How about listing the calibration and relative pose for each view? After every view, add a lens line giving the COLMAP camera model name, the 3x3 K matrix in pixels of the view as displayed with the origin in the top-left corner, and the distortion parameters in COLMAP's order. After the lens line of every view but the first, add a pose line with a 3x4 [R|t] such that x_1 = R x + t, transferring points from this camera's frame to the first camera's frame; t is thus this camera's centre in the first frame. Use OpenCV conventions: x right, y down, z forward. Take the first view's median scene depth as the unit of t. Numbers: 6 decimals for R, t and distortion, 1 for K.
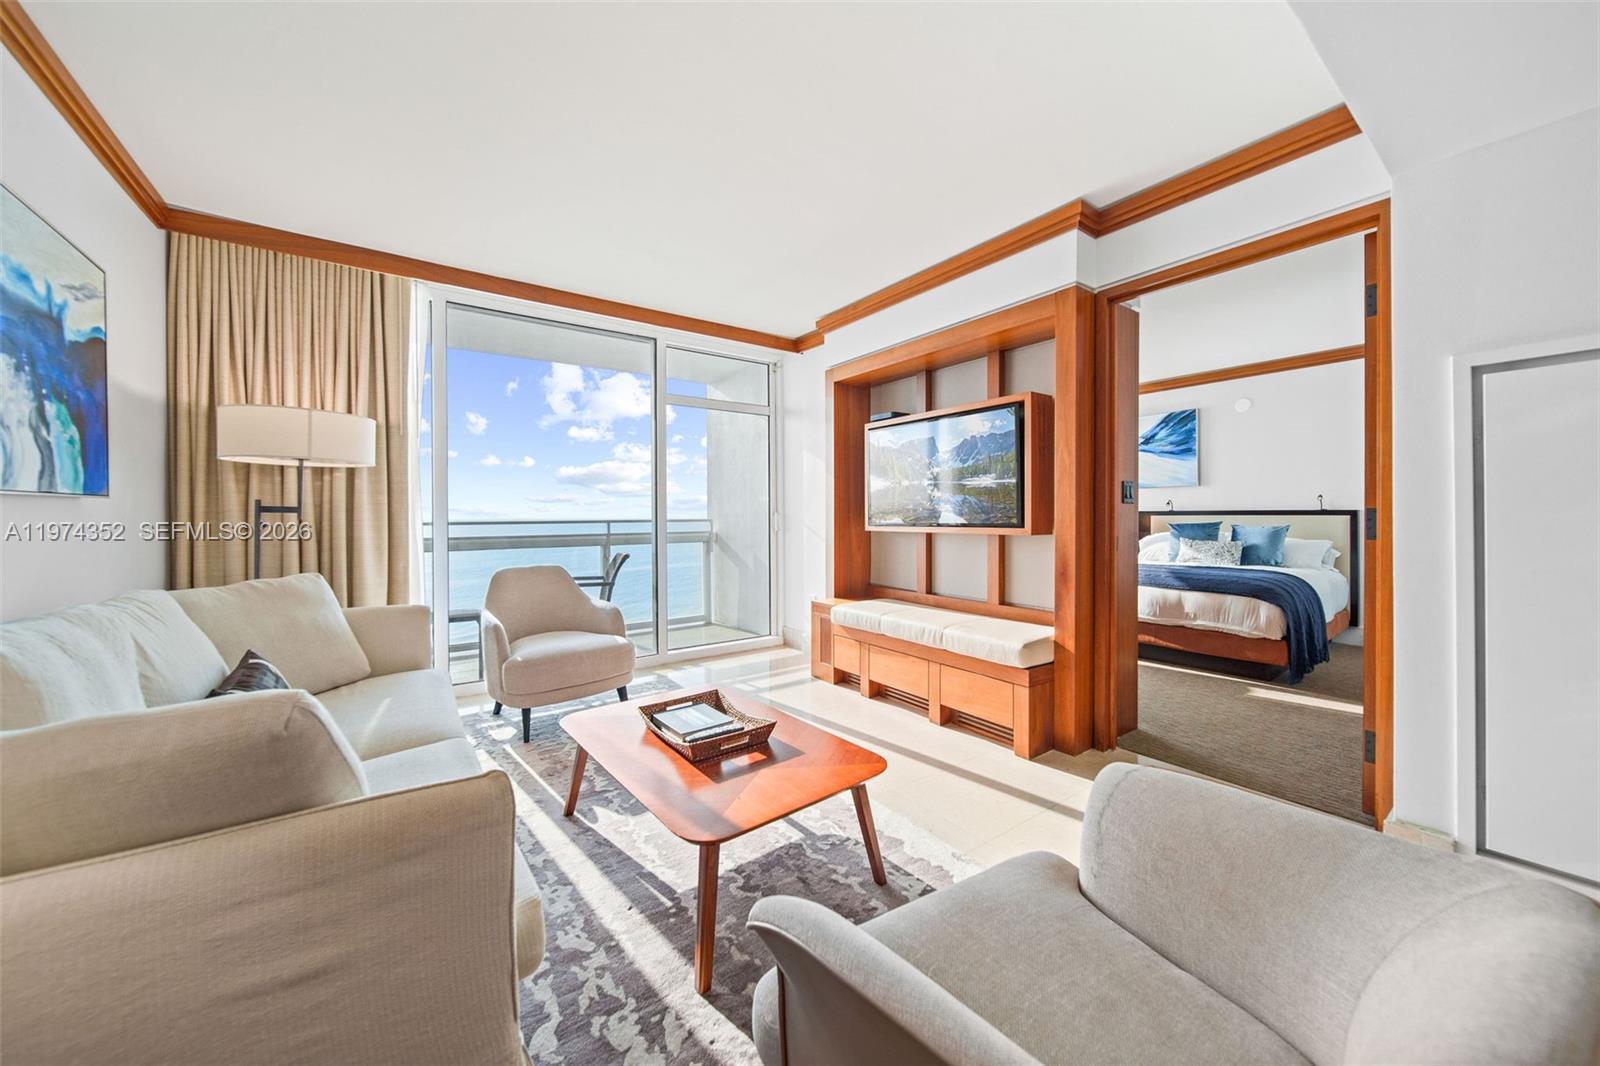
lens RADIAL K [[561.4, 0, 798.8], [0, 561.4, 521.6], [0, 0, 1]] dist [-0.000903, -0.000194]
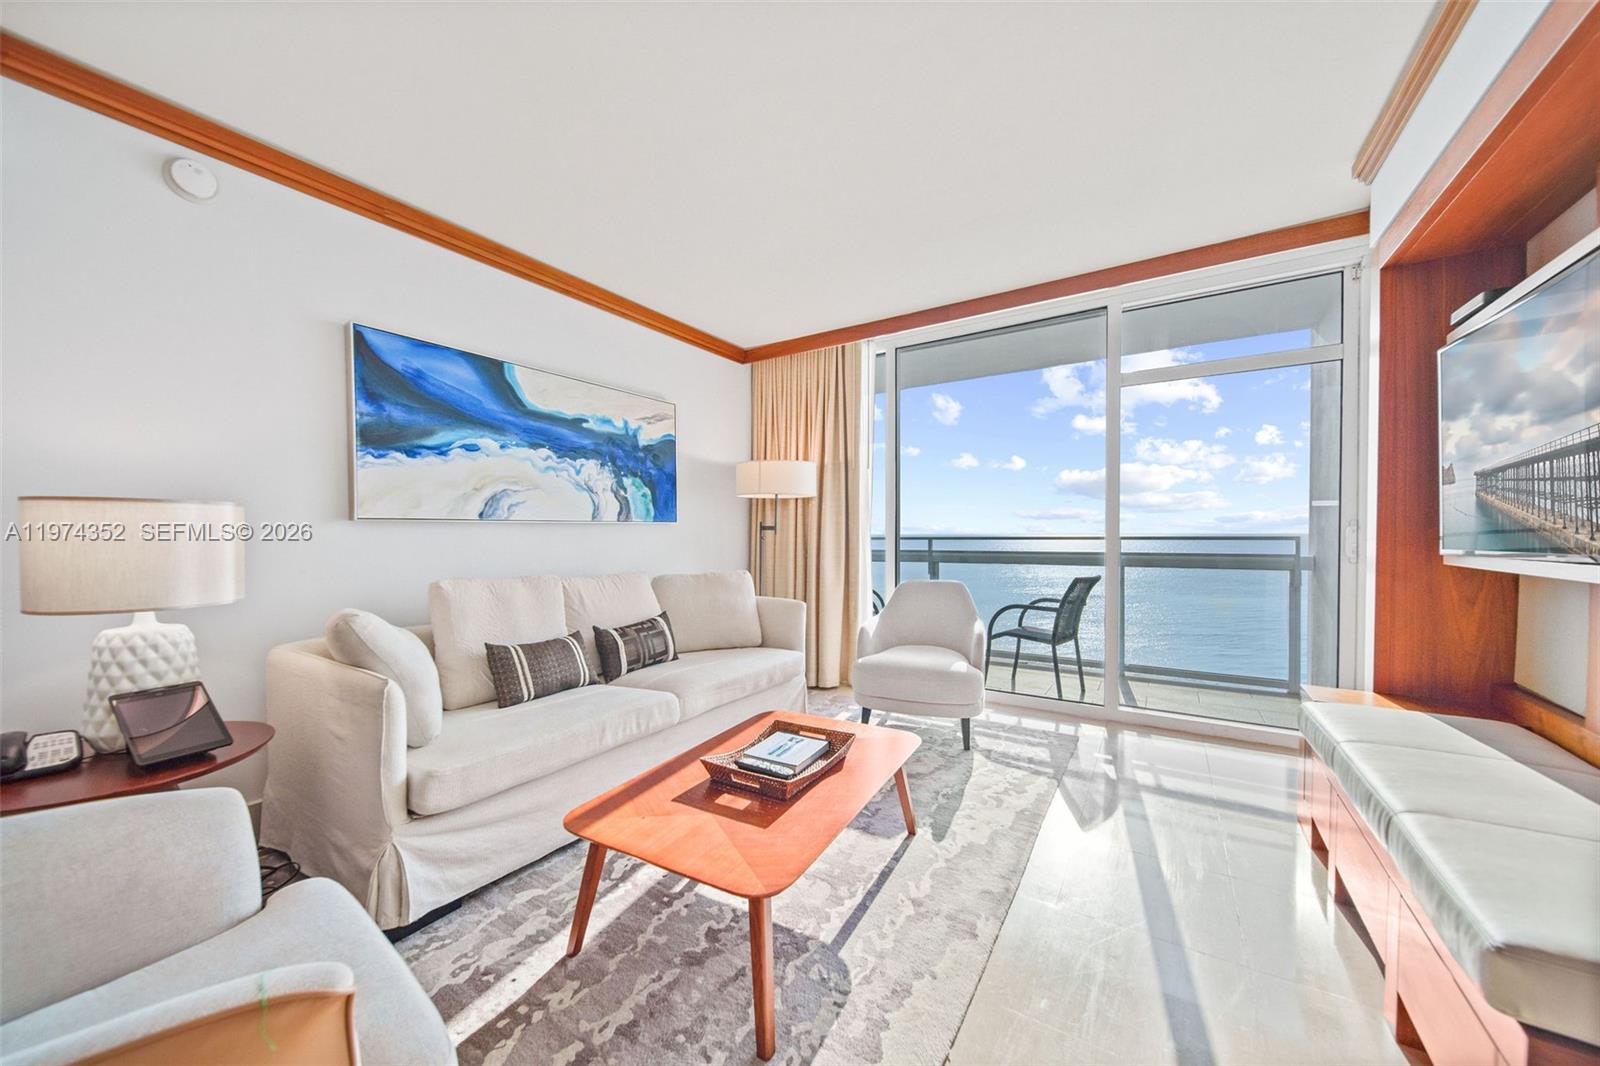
lens RADIAL K [[566.7, 0, 796.8], [0, 566.7, 540.3], [0, 0, 1]] dist [0.000410, -0.000018]
pose [[0.383655, 0.019790, -0.923265, 0.368682], [-0.008447, 0.999804, 0.017920, -0.011106], [0.923438, 0.000923, 0.383747, 0.341764]]
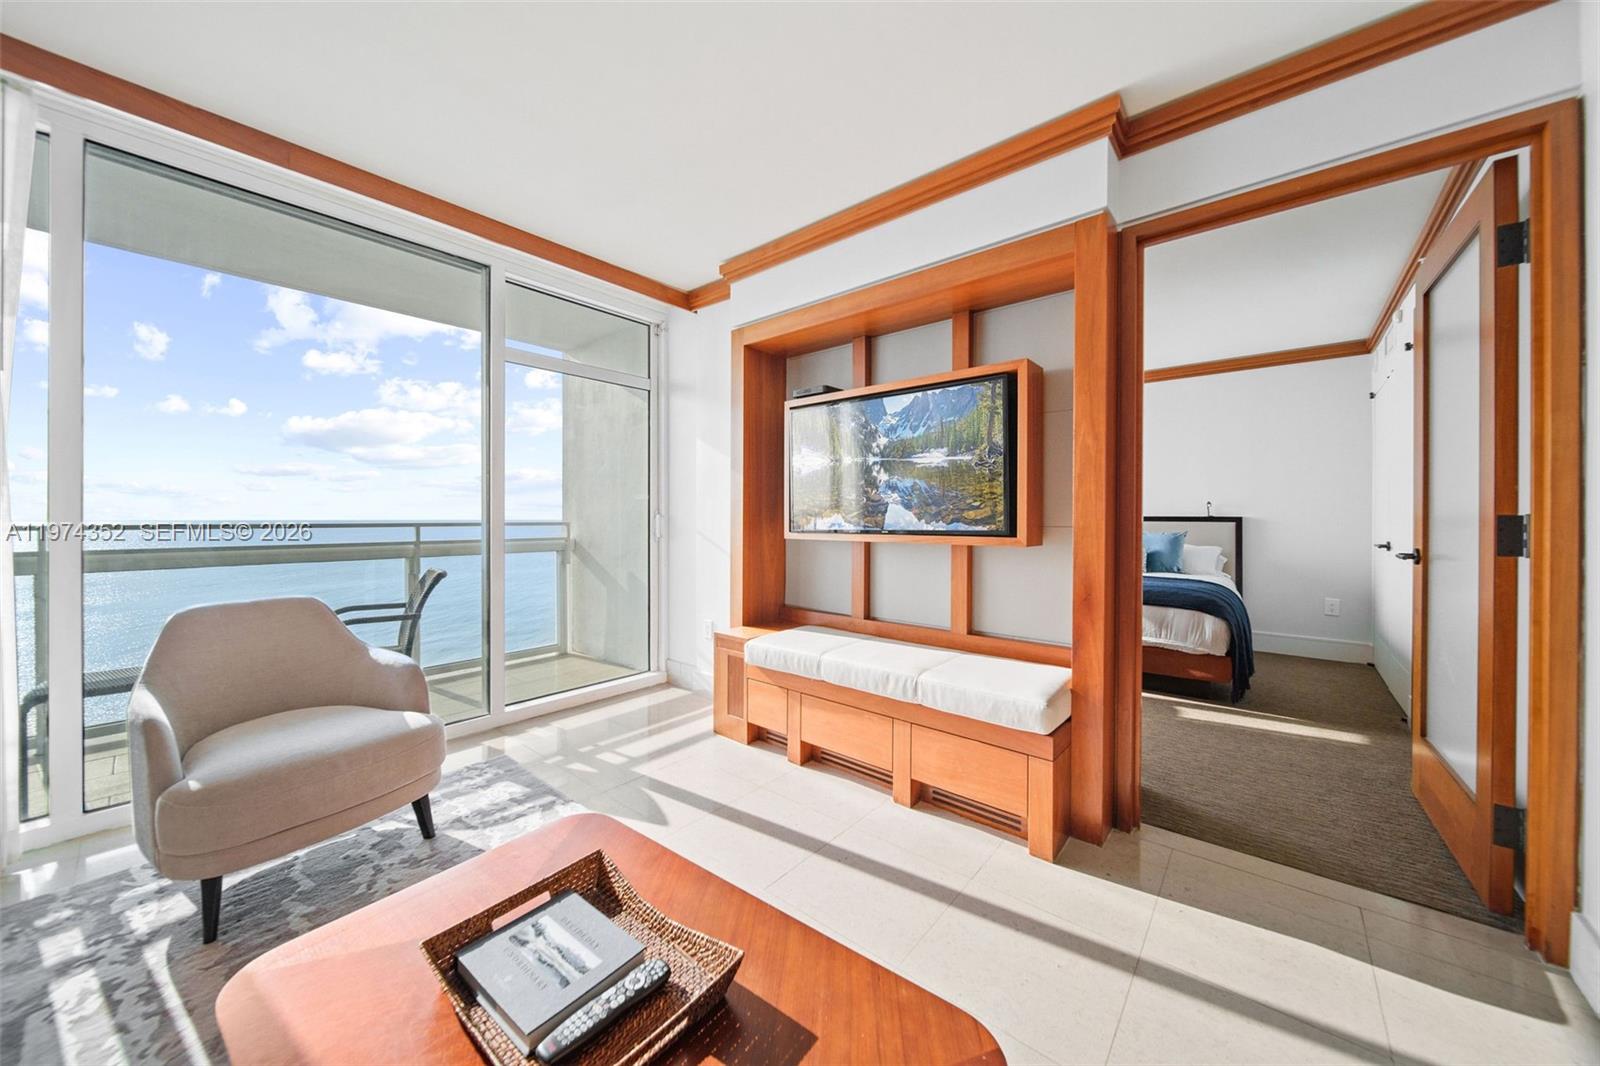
lens RADIAL K [[561.4, 0, 798.8], [0, 561.4, 521.6], [0, 0, 1]] dist [-0.000903, -0.000194]
pose [[0.969981, 0.005853, 0.243109, -0.055870], [-0.004498, 0.999971, -0.006129, -0.003135], [-0.243137, 0.004852, 0.969980, 0.264465]]
